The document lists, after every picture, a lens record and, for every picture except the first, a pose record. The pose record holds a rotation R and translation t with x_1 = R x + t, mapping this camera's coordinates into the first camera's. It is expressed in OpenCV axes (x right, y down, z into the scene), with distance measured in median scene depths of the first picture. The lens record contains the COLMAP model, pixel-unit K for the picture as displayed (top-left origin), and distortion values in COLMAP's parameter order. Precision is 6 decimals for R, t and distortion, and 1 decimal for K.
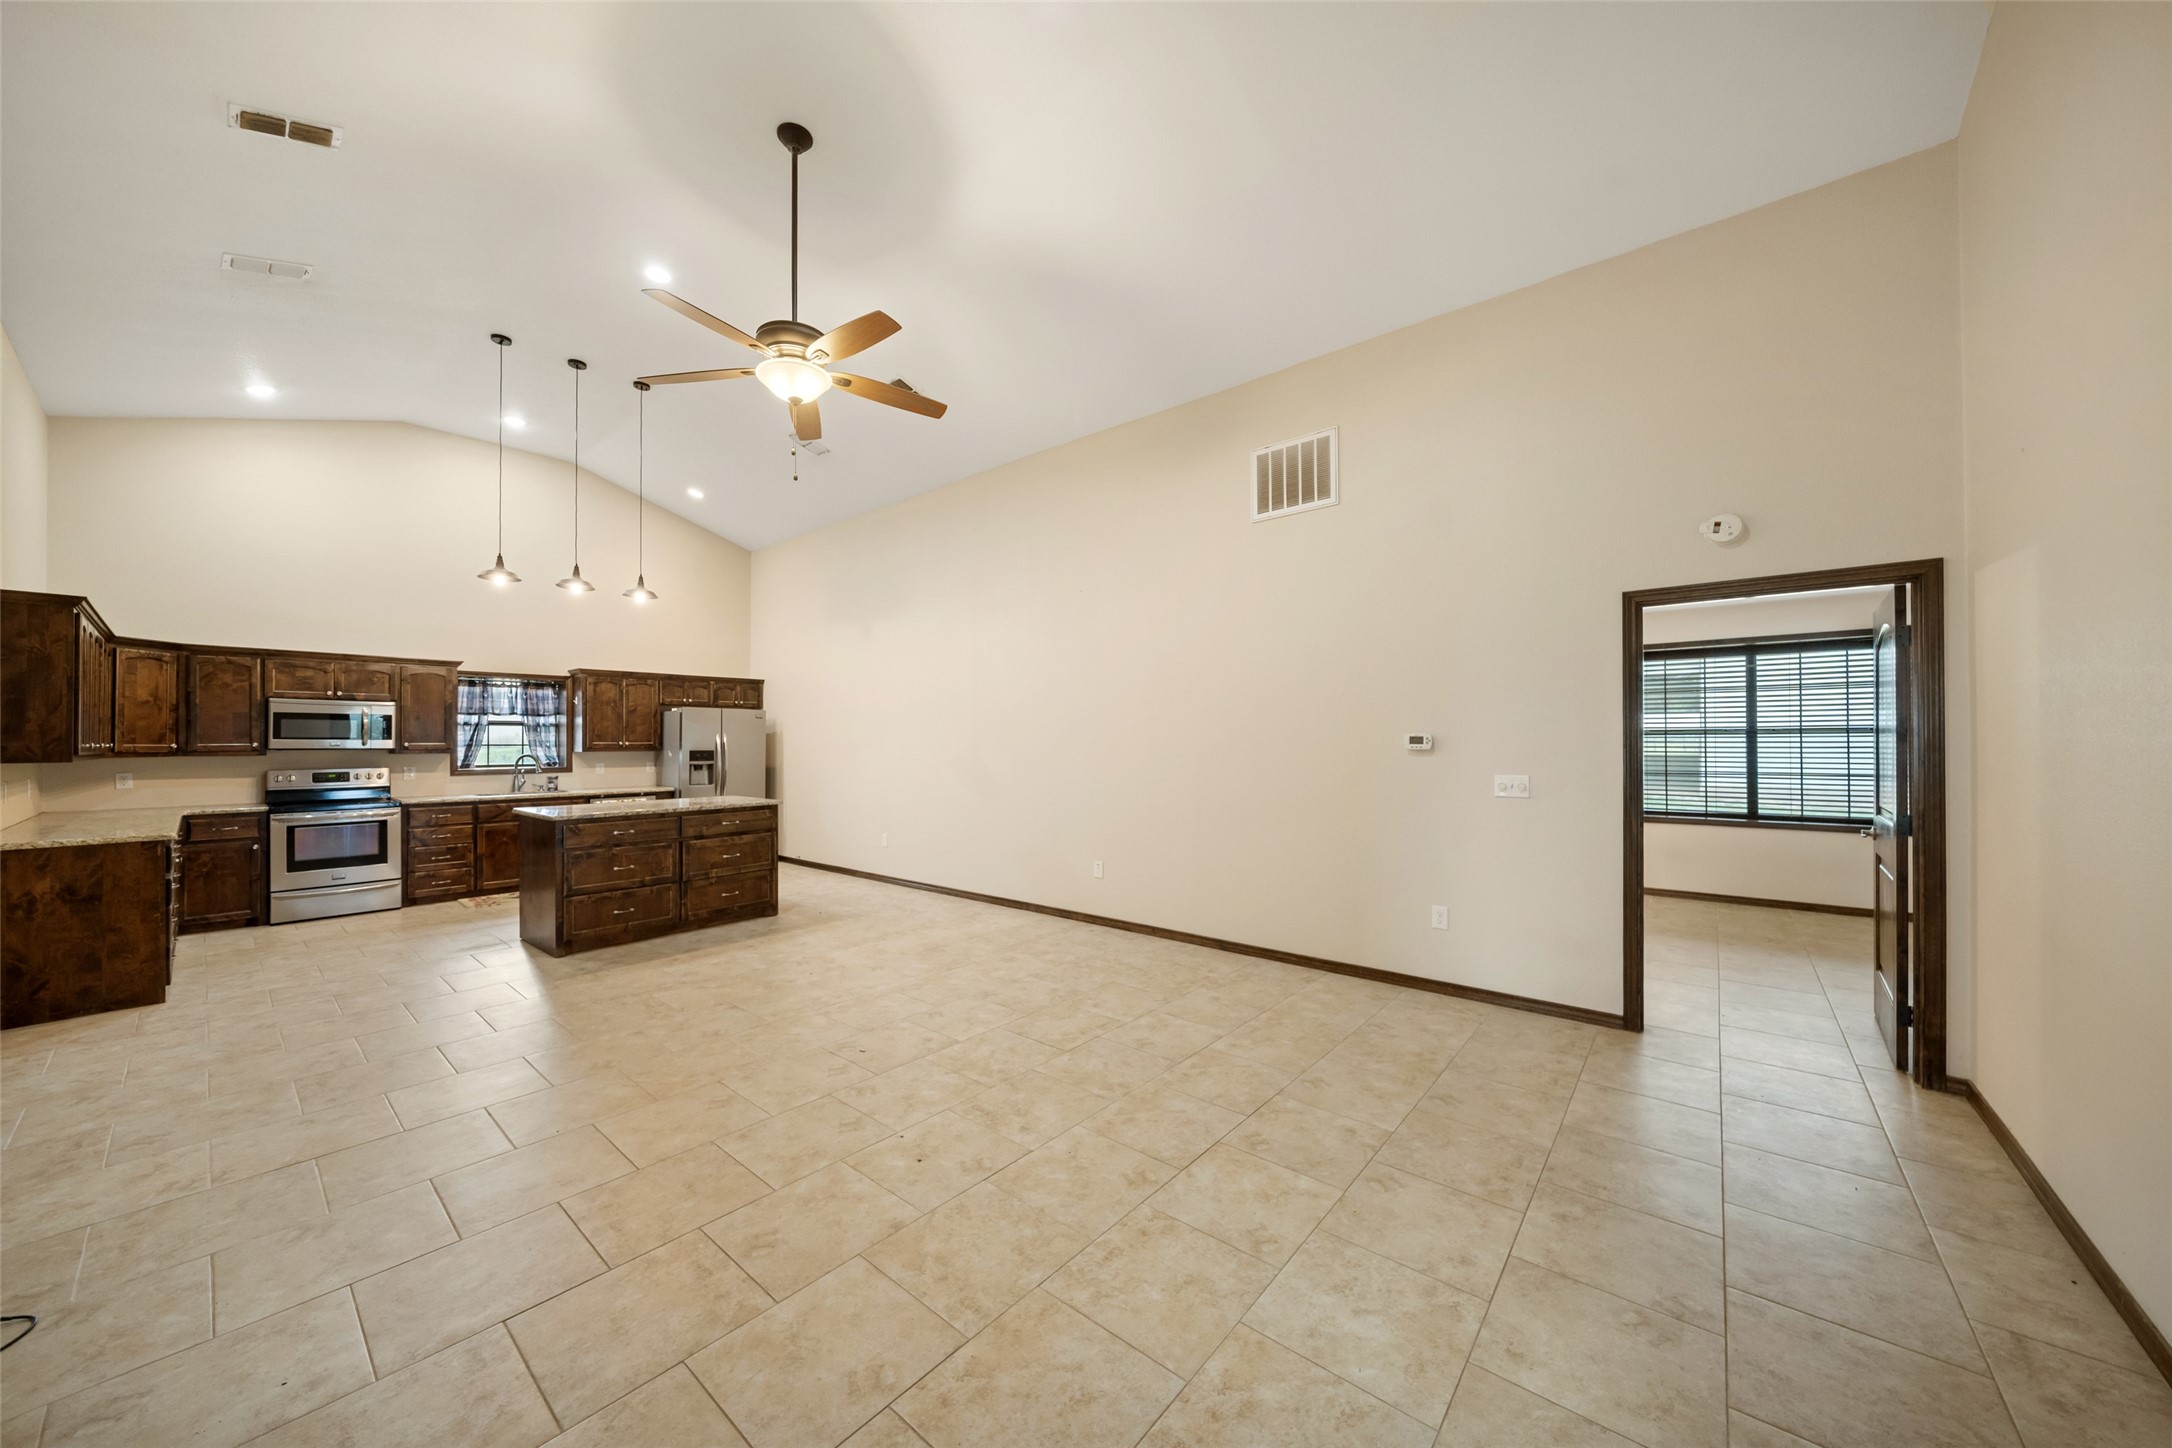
lens RADIAL K [[760.0, 0, 1086.4], [0, 760.0, 739.0], [0, 0, 1]] dist [0.000901, -0.000224]
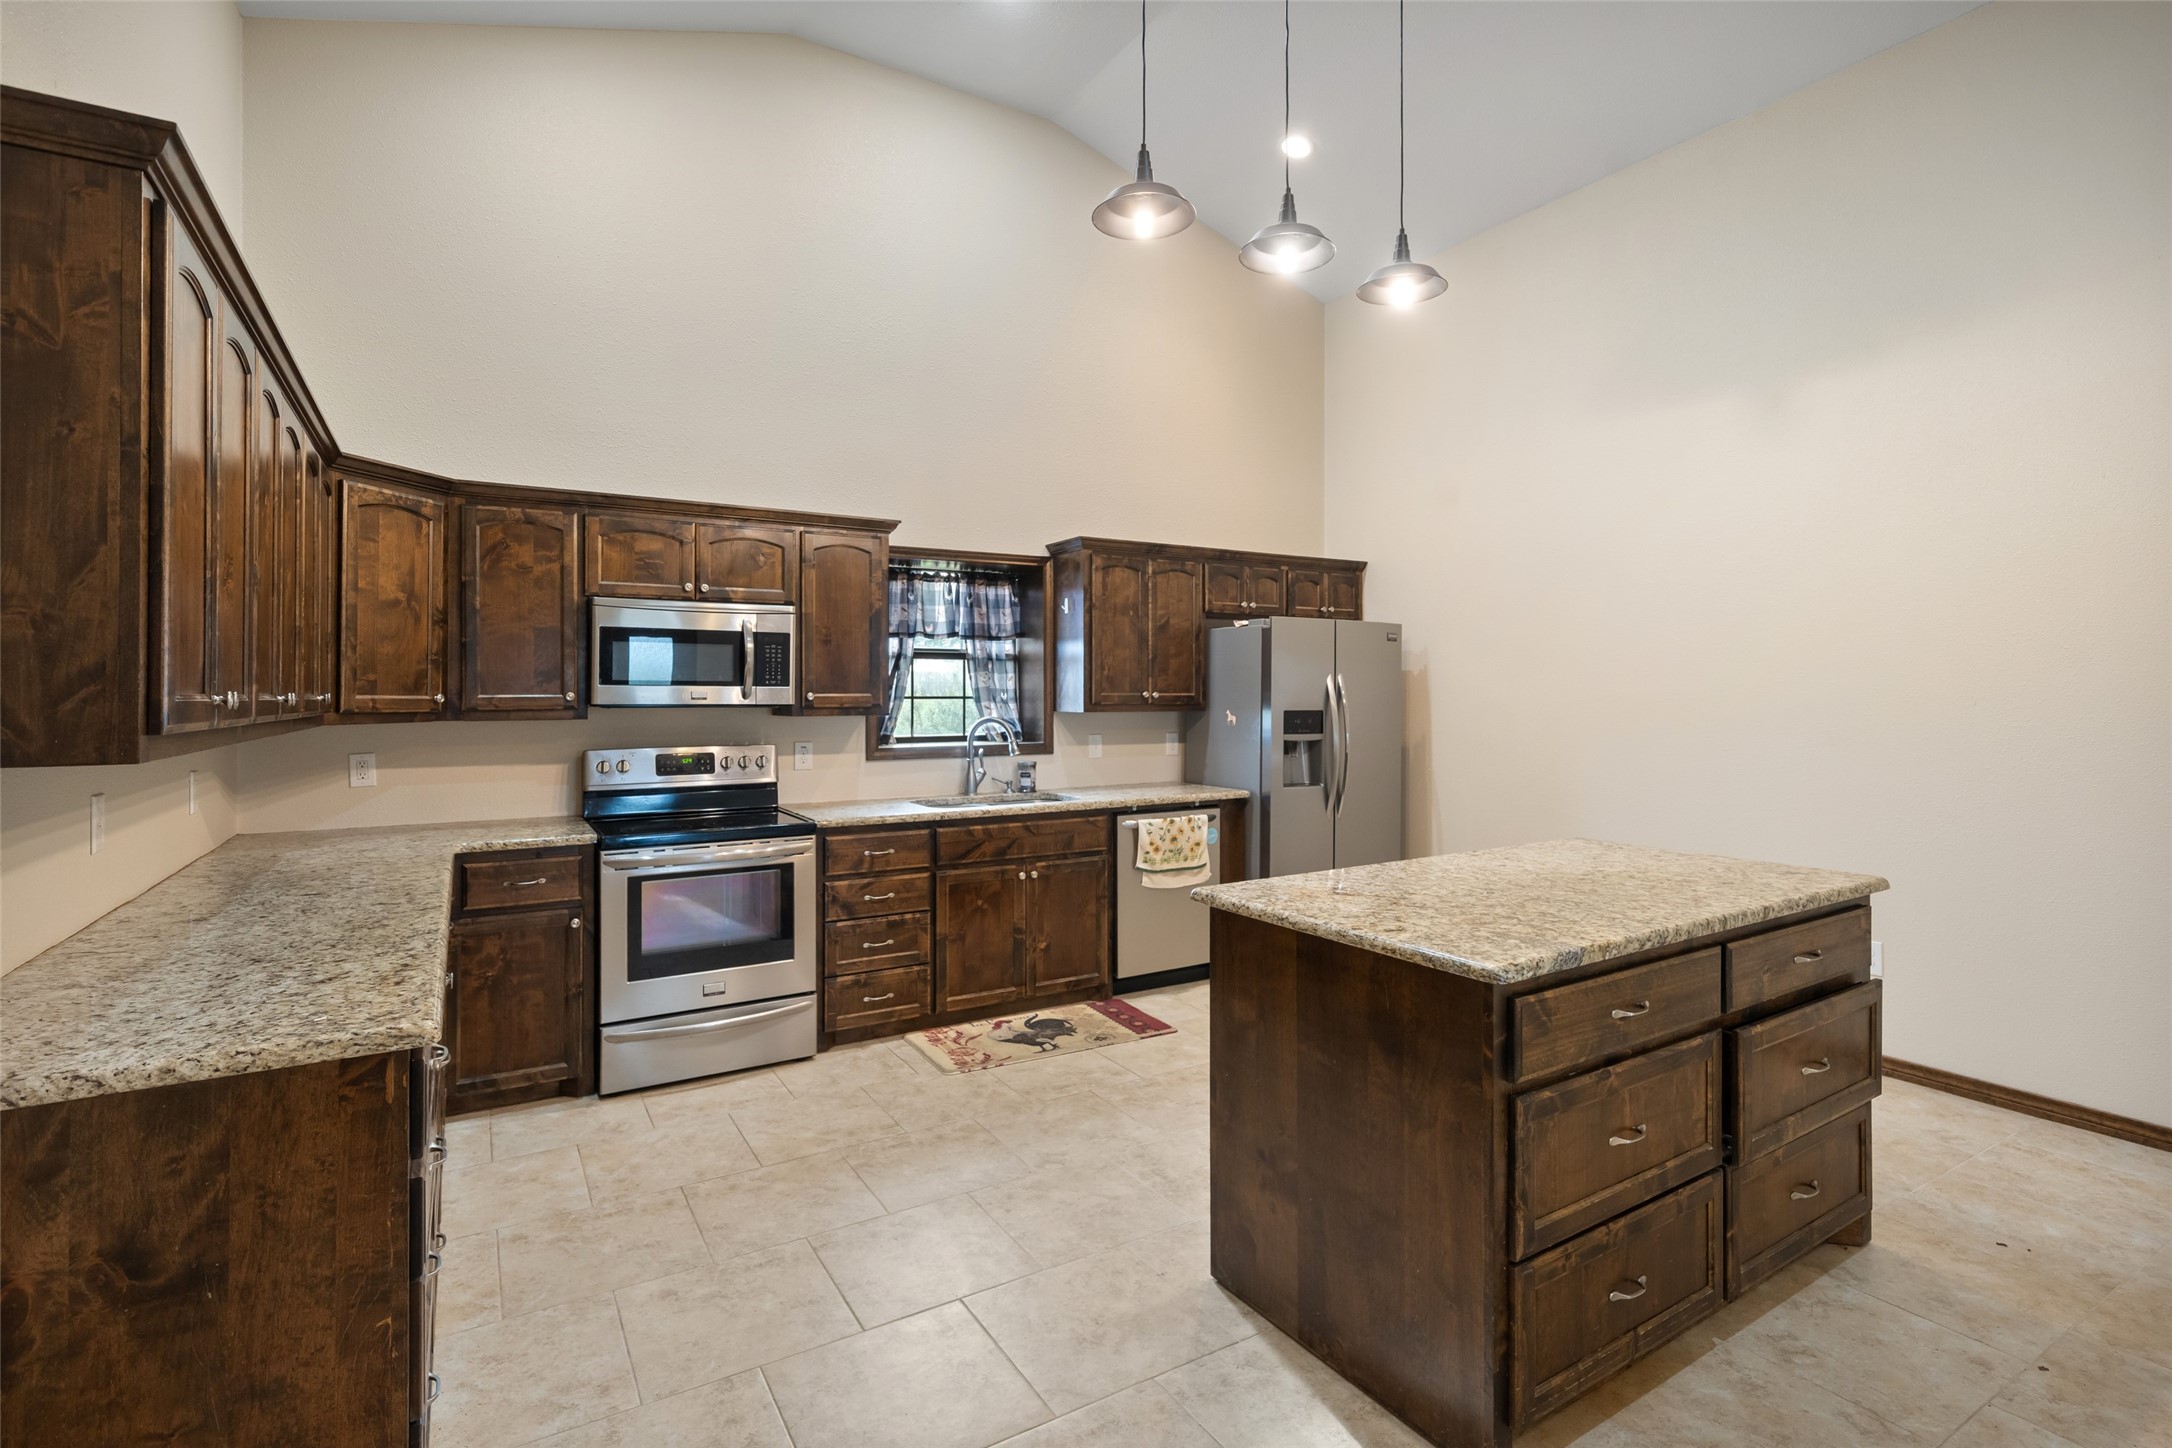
lens RADIAL K [[1022.8, 0, 1068.7], [0, 1022.8, 691.0], [0, 0, 1]] dist [0.002773, -0.000499]
pose [[0.946128, 0.000403, -0.323792, -0.594693], [0.000052, 0.999999, 0.001397, 0.003346], [0.323792, -0.001338, 0.946127, 0.499877]]
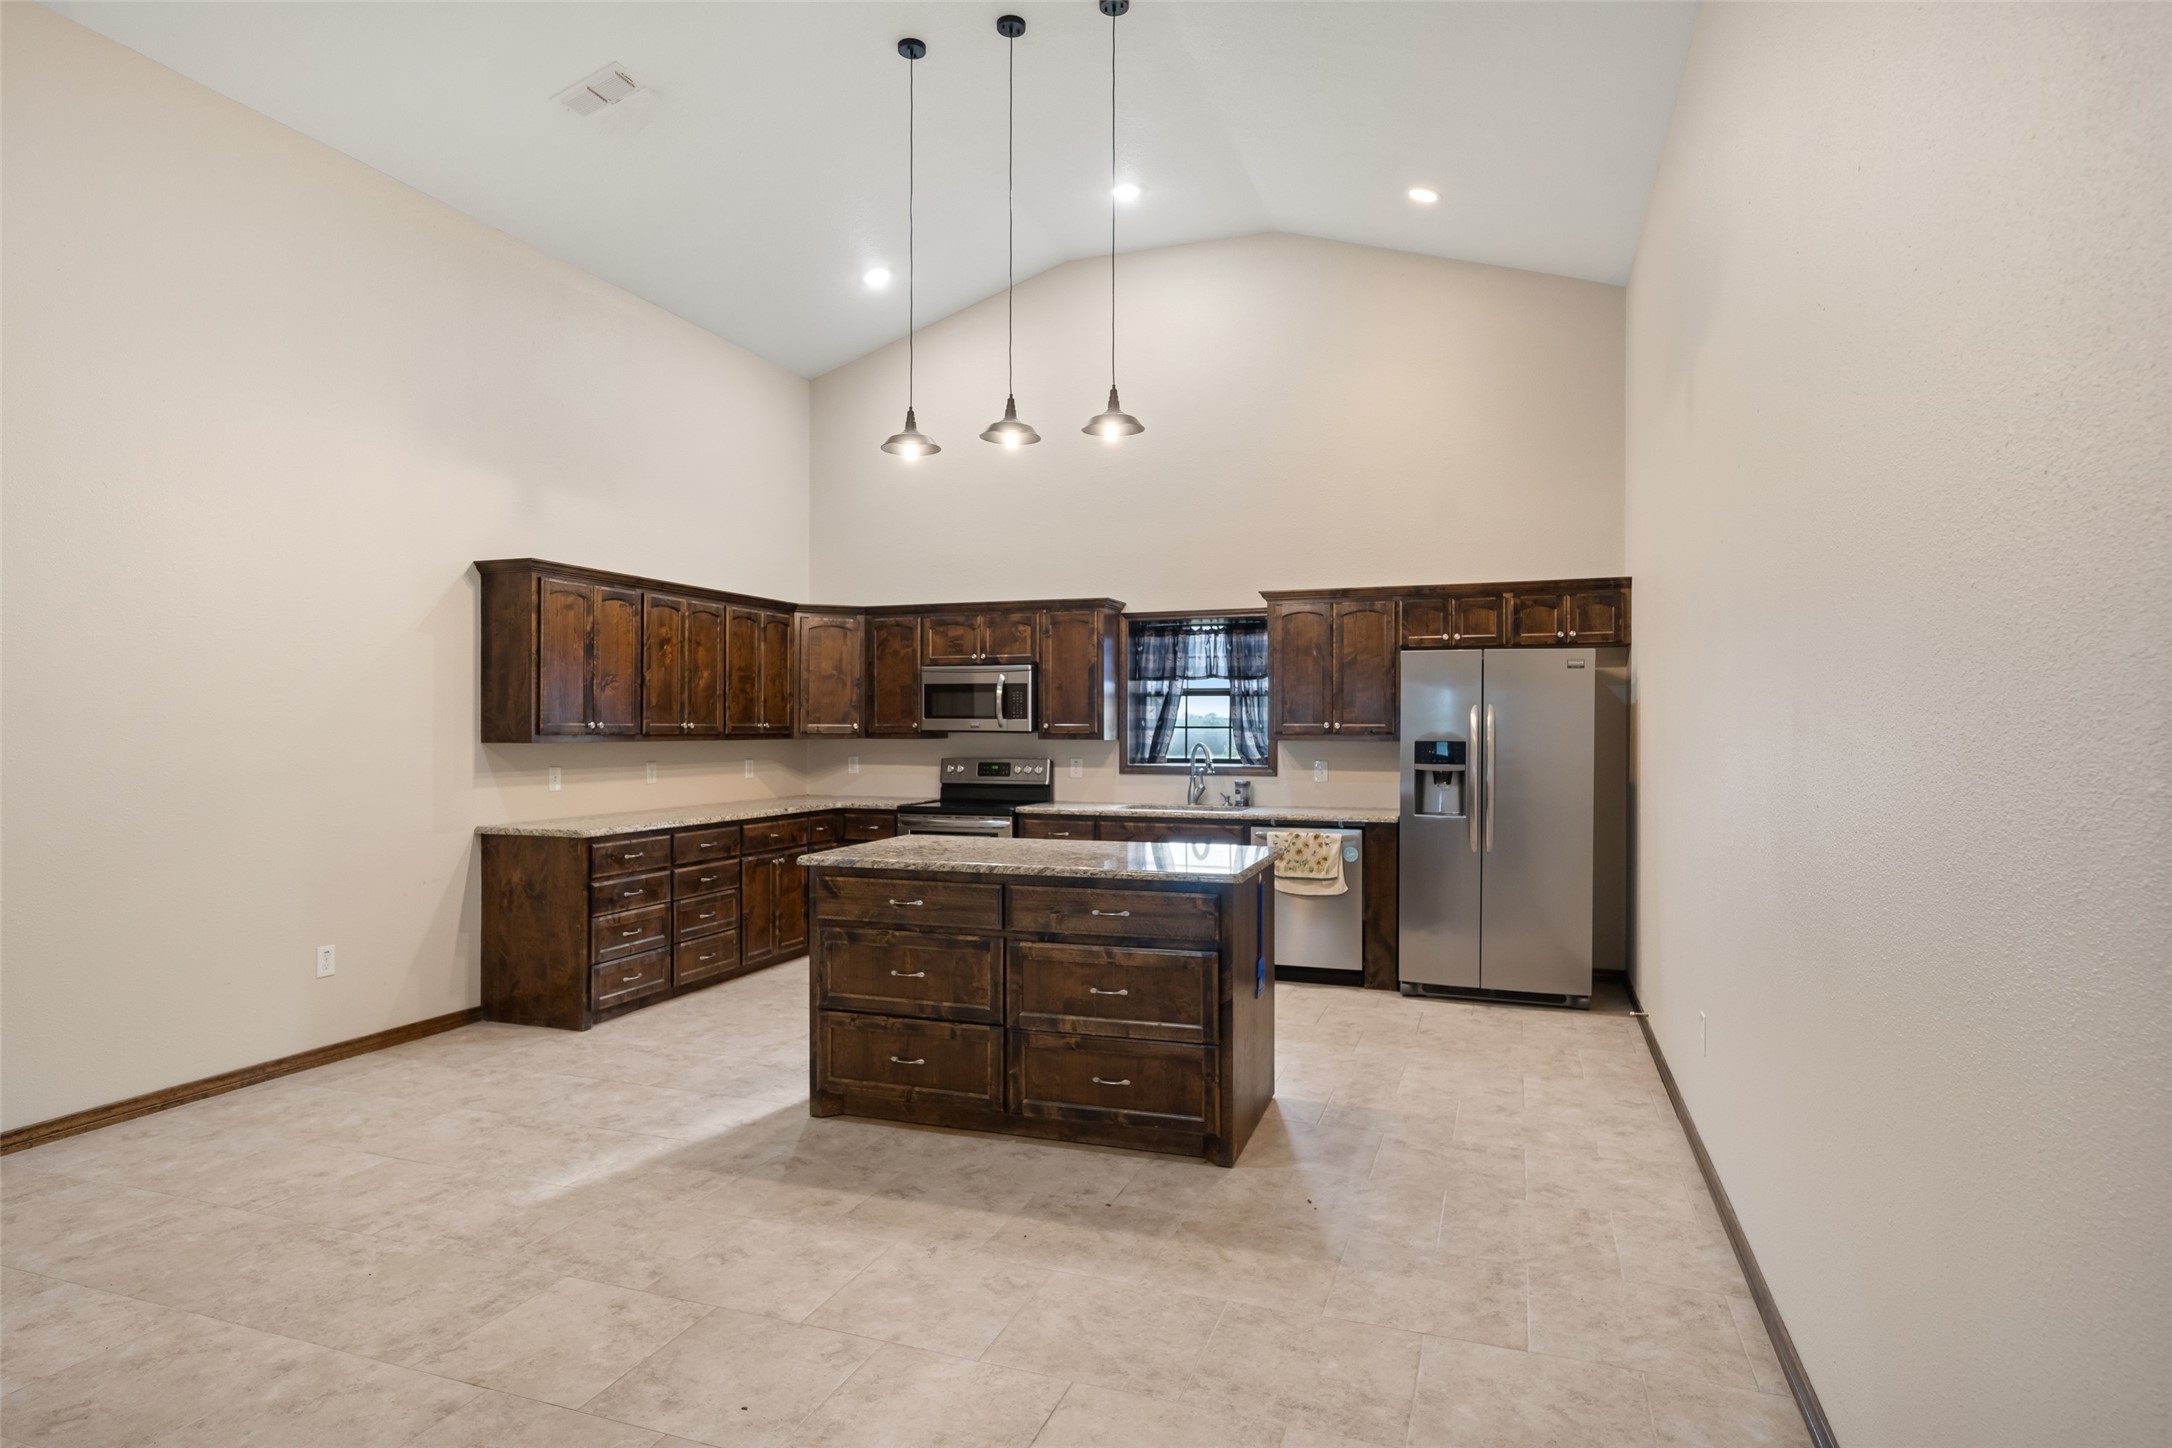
lens RADIAL K [[1183.6, 0, 1090.8], [0, 1183.6, 729.5], [0, 0, 1]] dist [-0.002297, 0.000193]
pose [[0.346697, 0.006652, -0.937953, 0.139583], [0.000977, 0.999972, 0.007453, 0.002973], [0.937977, -0.003500, 0.346681, 0.736550]]
